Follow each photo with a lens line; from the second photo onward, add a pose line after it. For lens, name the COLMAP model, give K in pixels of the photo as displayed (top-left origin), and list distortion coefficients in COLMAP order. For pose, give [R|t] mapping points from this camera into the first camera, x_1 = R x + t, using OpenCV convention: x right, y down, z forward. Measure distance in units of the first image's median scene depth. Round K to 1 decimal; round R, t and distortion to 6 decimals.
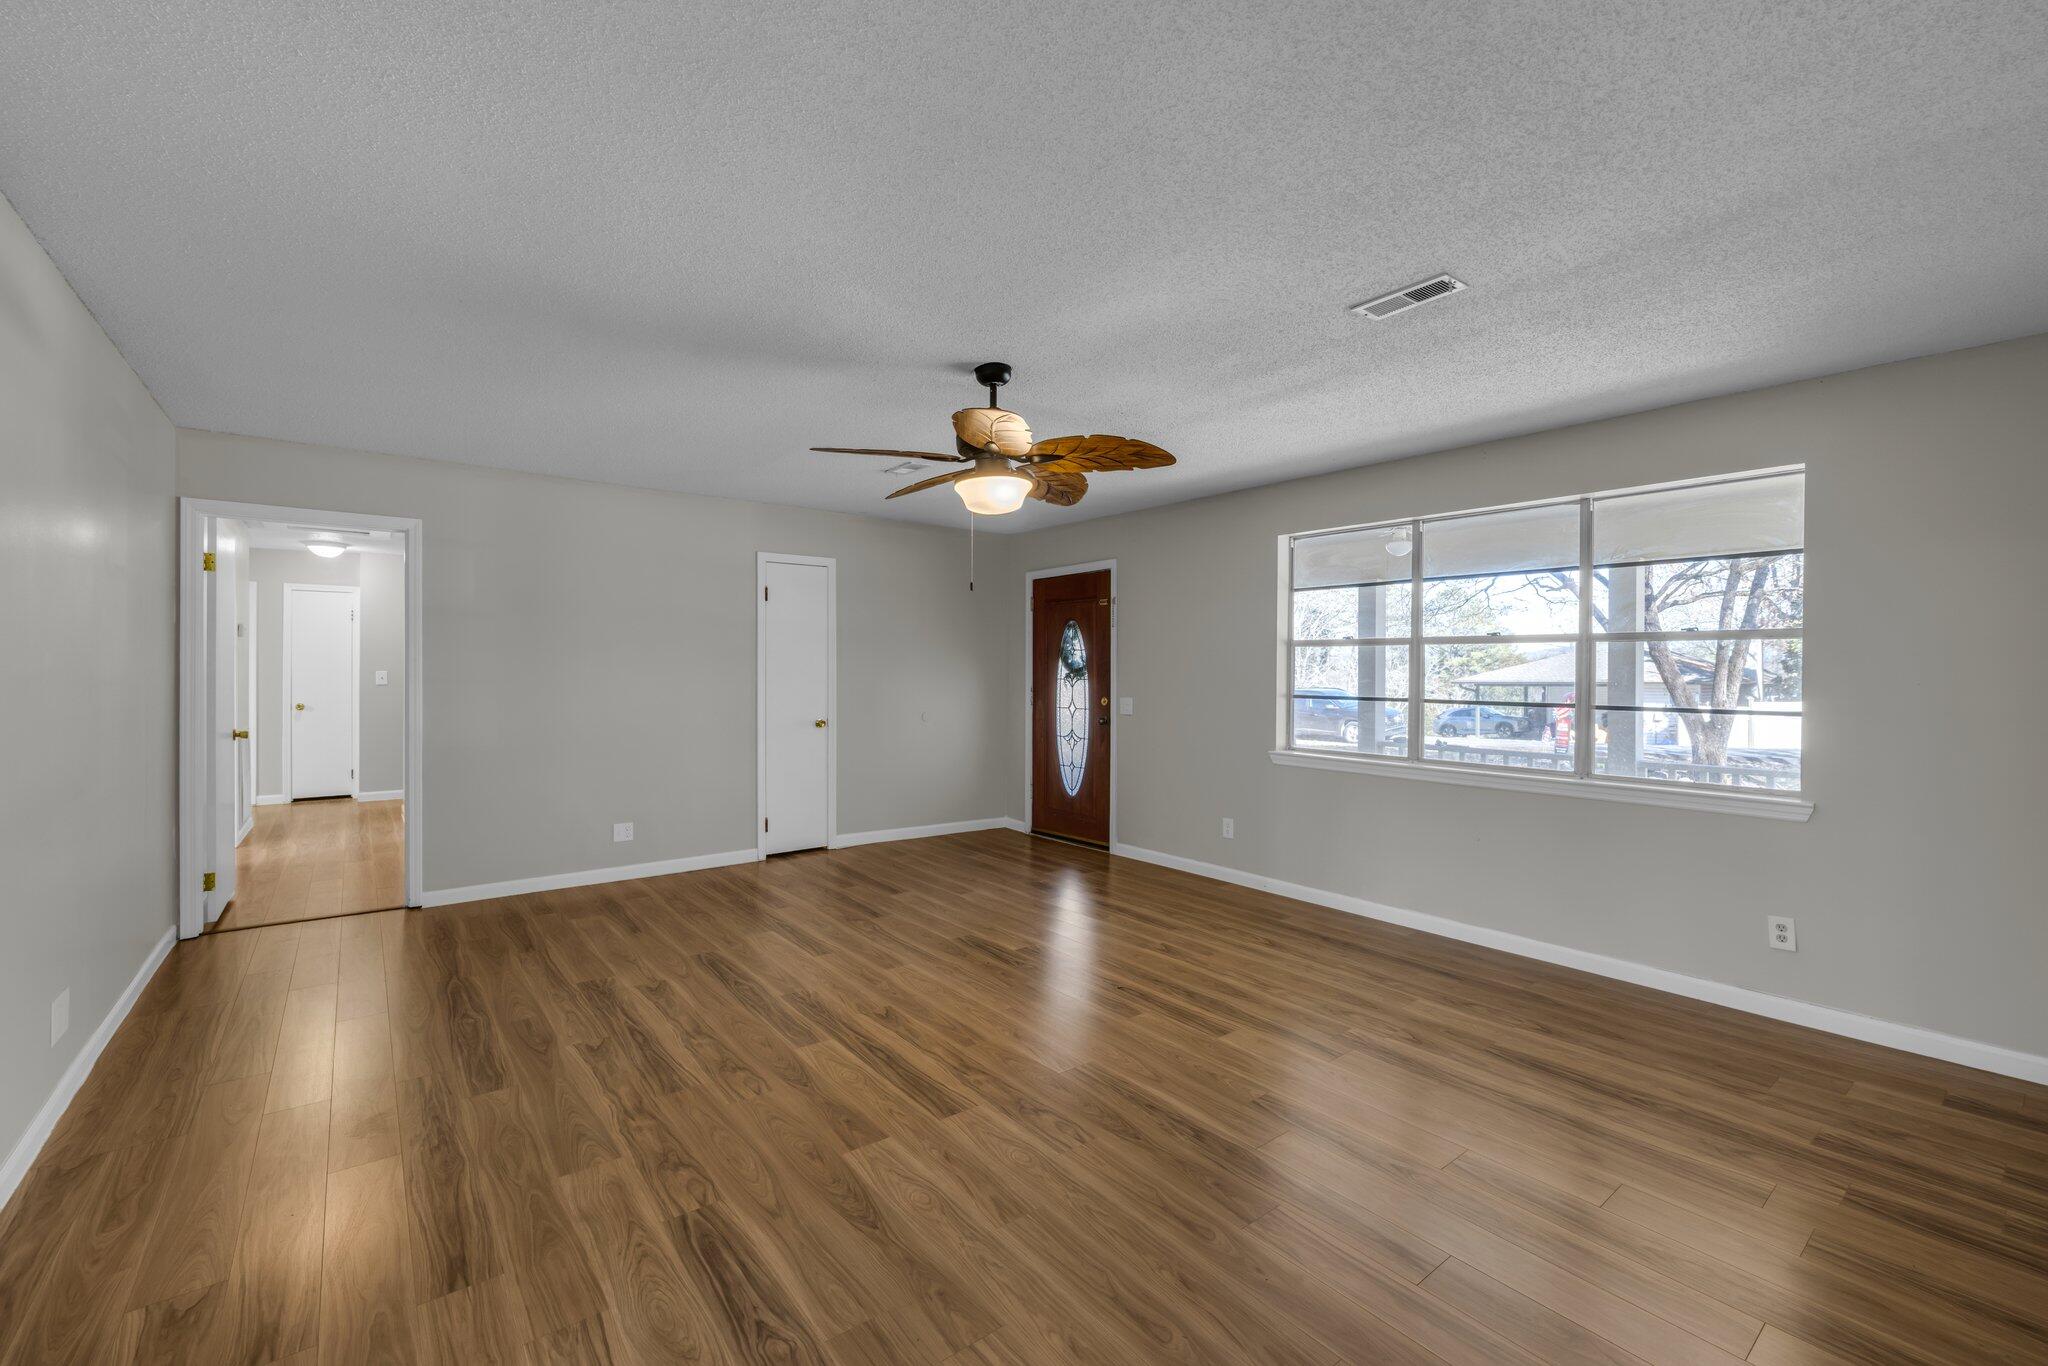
lens RADIAL K [[878.6, 0, 1027.5], [0, 878.6, 679.9], [0, 0, 1]] dist [0.000286, -0.000028]
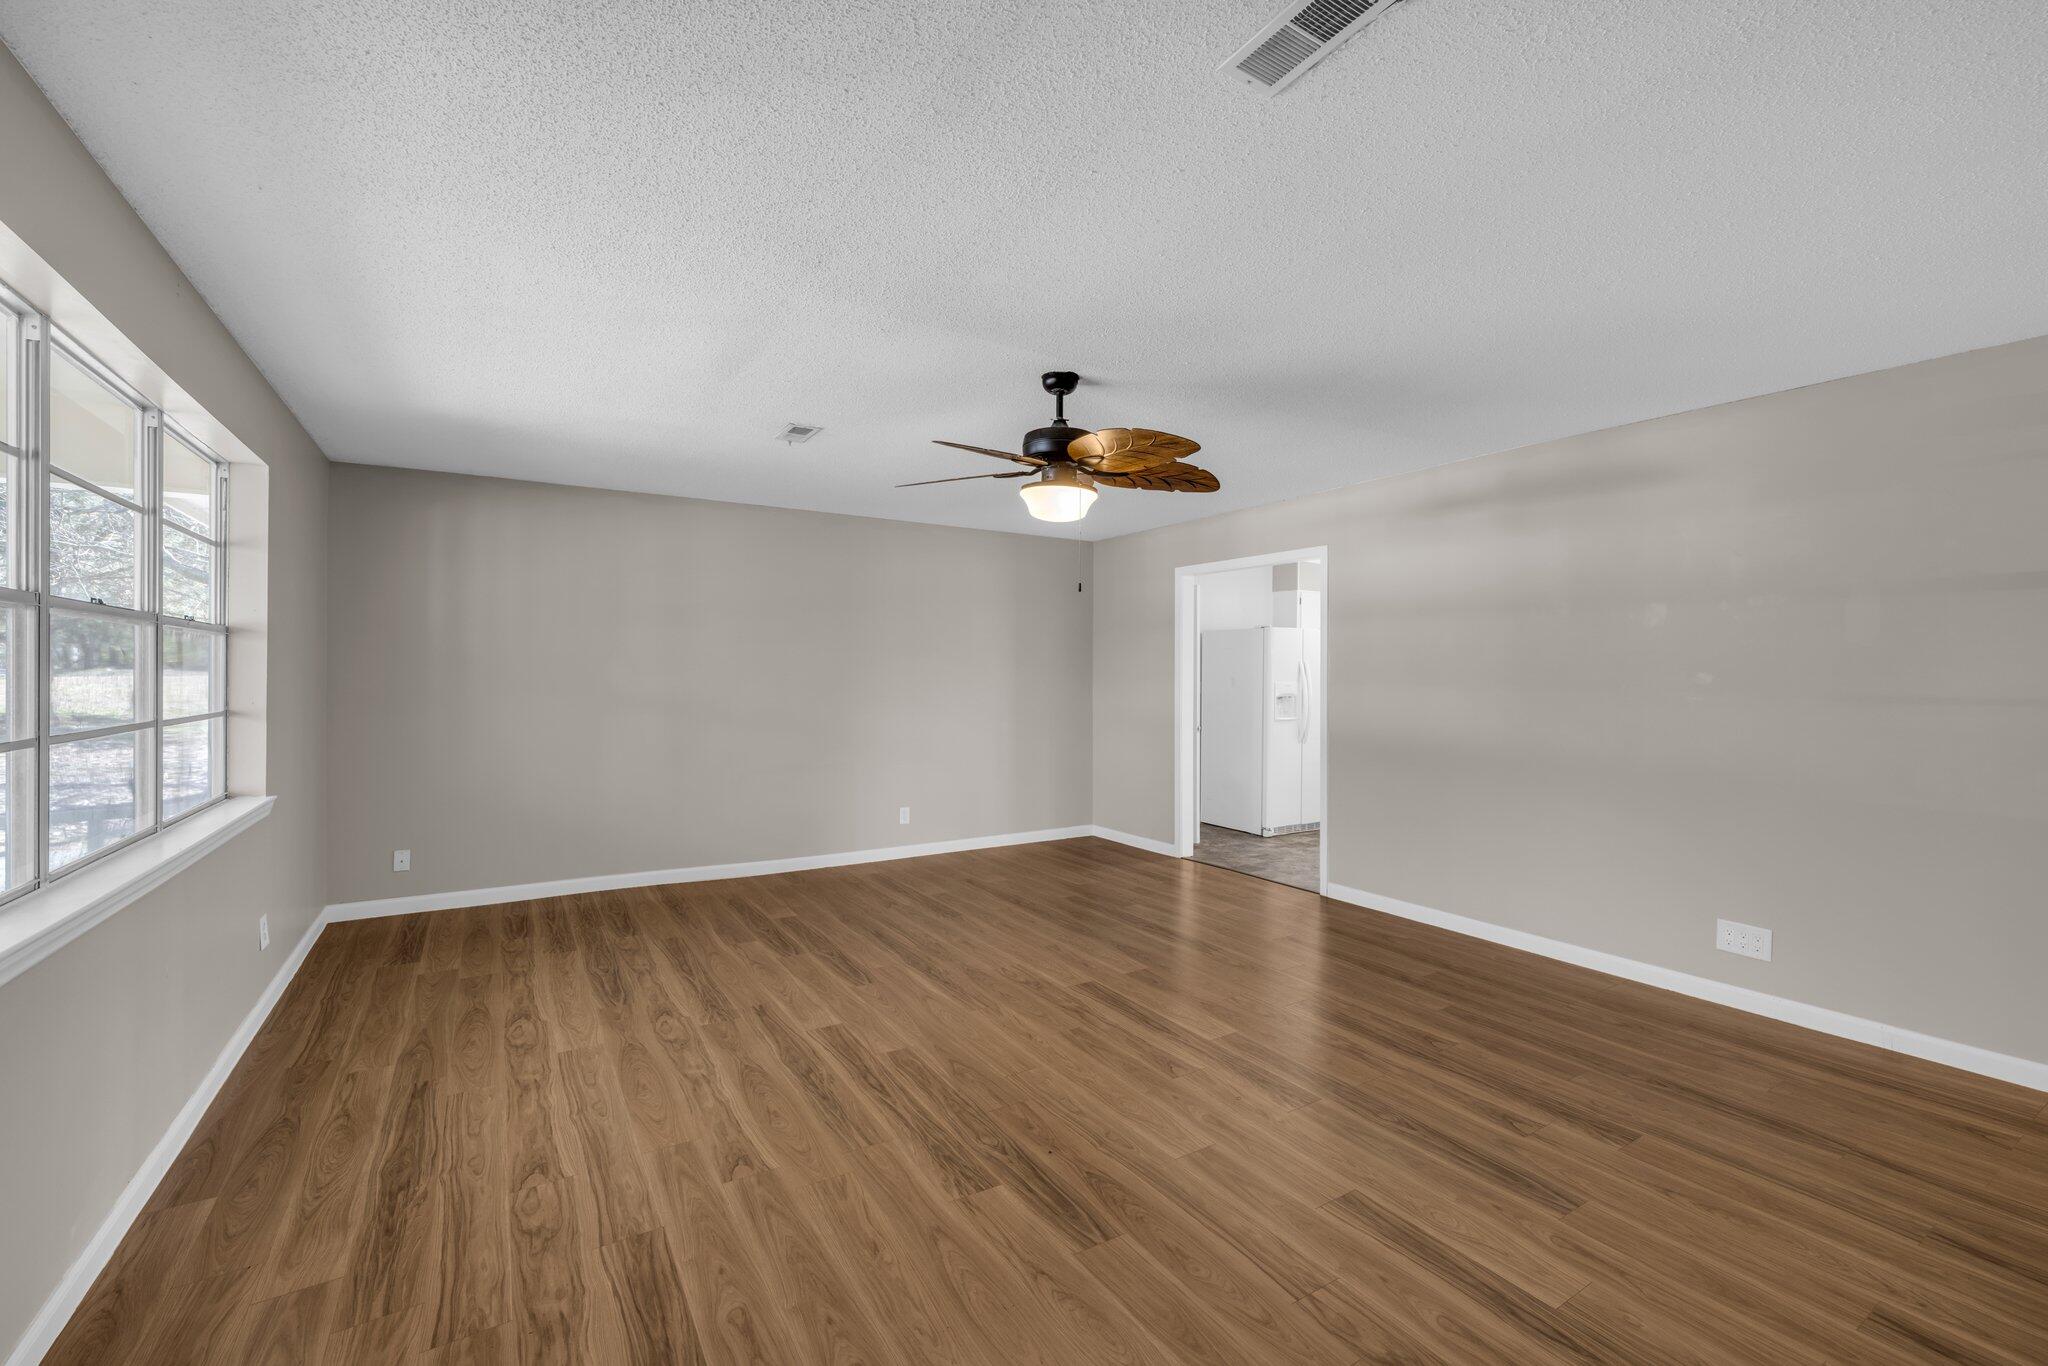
lens RADIAL K [[878.6, 0, 1023.8], [0, 878.6, 672.3], [0, 0, 1]] dist [0.000286, -0.000028]
pose [[-0.994077, -0.011753, 0.108040, -0.102903], [-0.010449, 0.999866, 0.012634, -0.027409], [-0.108174, 0.011430, -0.994066, 1.869857]]
